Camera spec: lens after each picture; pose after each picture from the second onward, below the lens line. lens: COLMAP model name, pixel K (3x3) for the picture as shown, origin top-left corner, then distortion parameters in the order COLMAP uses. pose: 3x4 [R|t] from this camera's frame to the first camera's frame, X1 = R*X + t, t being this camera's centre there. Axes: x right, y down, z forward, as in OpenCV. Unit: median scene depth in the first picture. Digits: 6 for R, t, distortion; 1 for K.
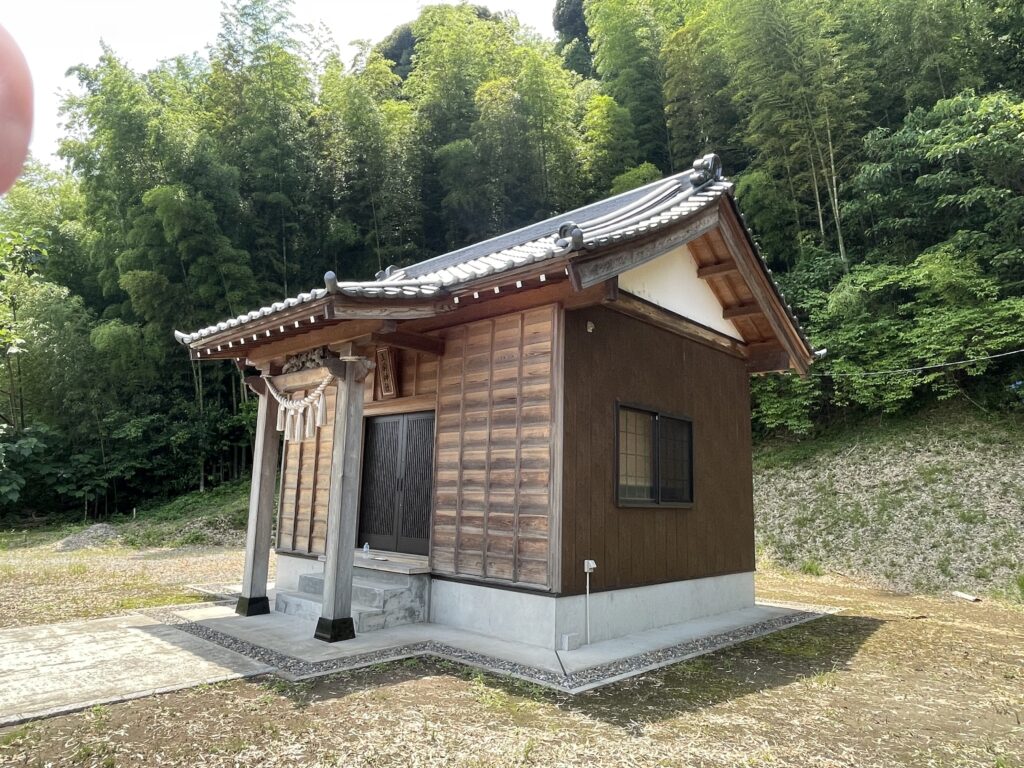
lens RADIAL K [[676.1, 0, 508.0], [0, 676.1, 384.3], [0, 0, 1]] dist [-0.003136, -0.004780]
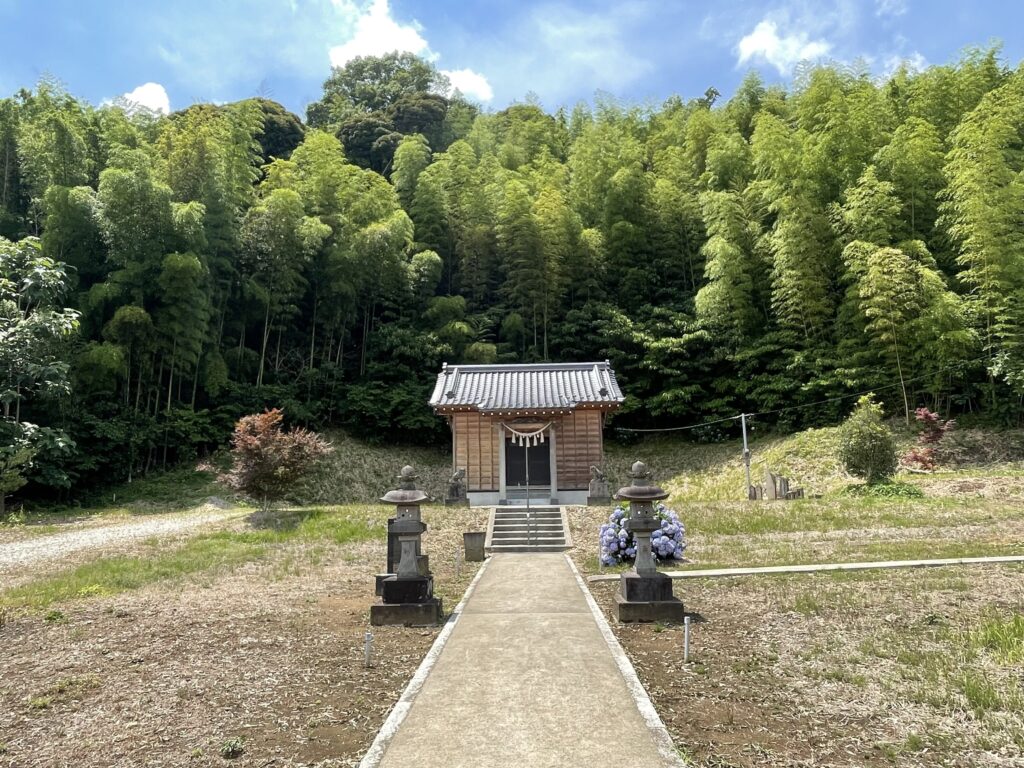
lens RADIAL K [[692.7, 0, 508.1], [0, 692.7, 378.2], [0, 0, 1]] dist [-0.002760, -0.007188]
pose [[0.751318, 0.086833, 0.654203, -2.320672], [-0.074505, 0.996129, -0.046652, -0.068248], [-0.655722, -0.013691, 0.754879, -1.232800]]
